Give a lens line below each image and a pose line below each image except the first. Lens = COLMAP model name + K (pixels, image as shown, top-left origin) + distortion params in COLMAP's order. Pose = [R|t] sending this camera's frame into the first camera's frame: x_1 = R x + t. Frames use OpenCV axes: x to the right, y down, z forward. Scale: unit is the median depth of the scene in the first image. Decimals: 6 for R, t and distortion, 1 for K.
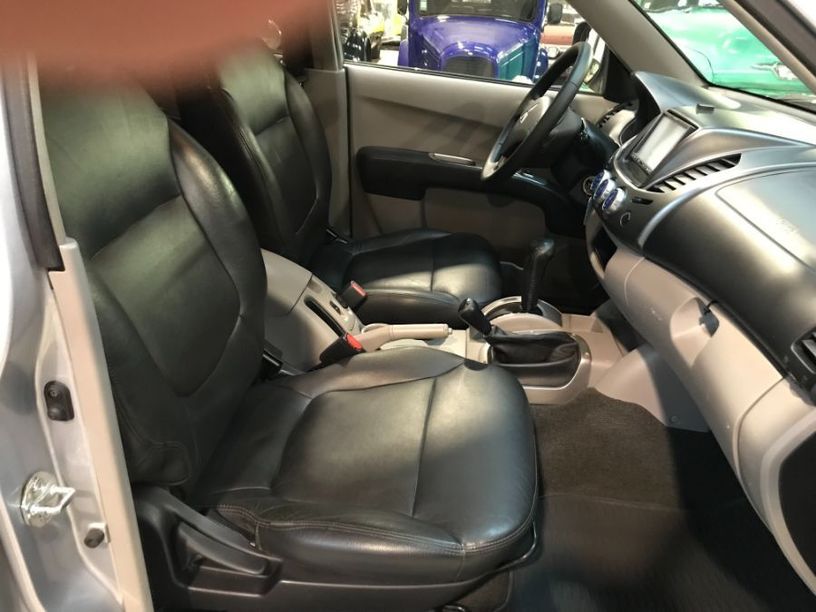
lens RADIAL K [[672.7, 0, 407.2], [0, 672.7, 306.1], [0, 0, 1]] dist [0.024960, -0.015761]
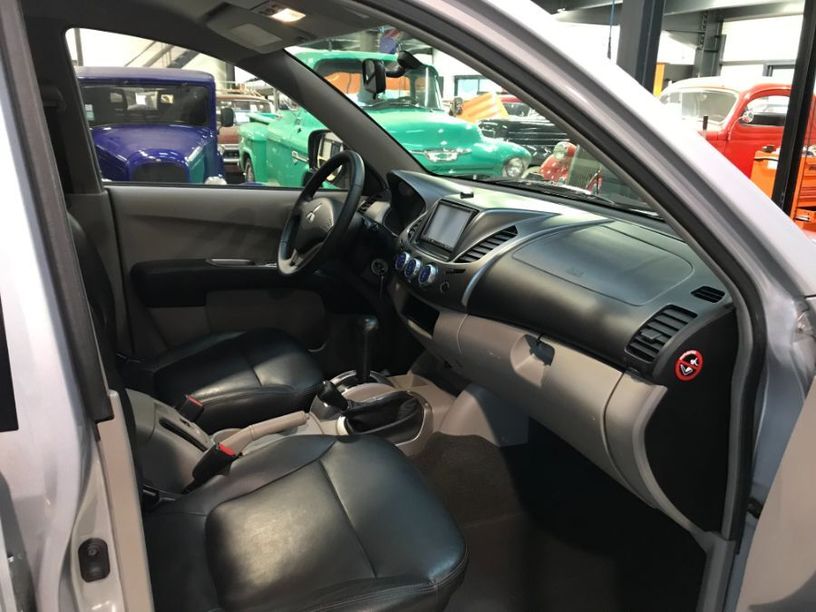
lens RADIAL K [[672.7, 0, 409.6], [0, 672.7, 300.0], [0, 0, 1]] dist [0.024960, -0.015761]
pose [[0.874907, -0.171948, 0.452739, -0.253949], [0.231468, 0.969626, -0.079047, -0.019740], [-0.425395, 0.173953, 0.888133, -0.059165]]
